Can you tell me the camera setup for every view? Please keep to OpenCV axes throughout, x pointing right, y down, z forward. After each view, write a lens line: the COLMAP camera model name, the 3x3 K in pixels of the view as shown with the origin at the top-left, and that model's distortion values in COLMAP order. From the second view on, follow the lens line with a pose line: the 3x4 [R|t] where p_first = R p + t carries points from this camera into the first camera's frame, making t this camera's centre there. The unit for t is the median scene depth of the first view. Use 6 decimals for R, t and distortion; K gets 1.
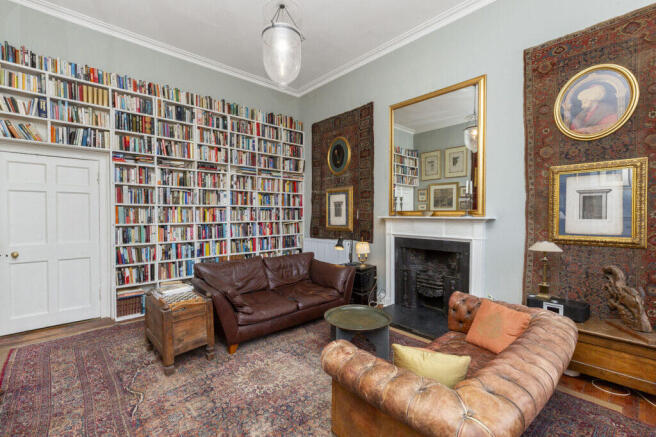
lens RADIAL K [[285.2, 0, 321.7], [0, 285.2, 220.9], [0, 0, 1]] dist [0.003795, 0.003115]
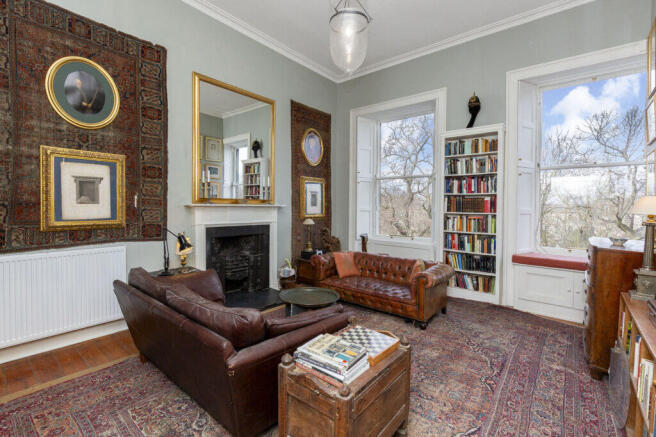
lens RADIAL K [[285.2, 0, 341.1], [0, 285.2, 212.2], [0, 0, 1]] dist [0.003795, 0.003115]
pose [[-0.144305, -0.028327, 0.989128, -0.635543], [0.004511, 0.999561, 0.029284, -0.014091], [-0.989523, 0.008688, -0.144114, 0.669213]]
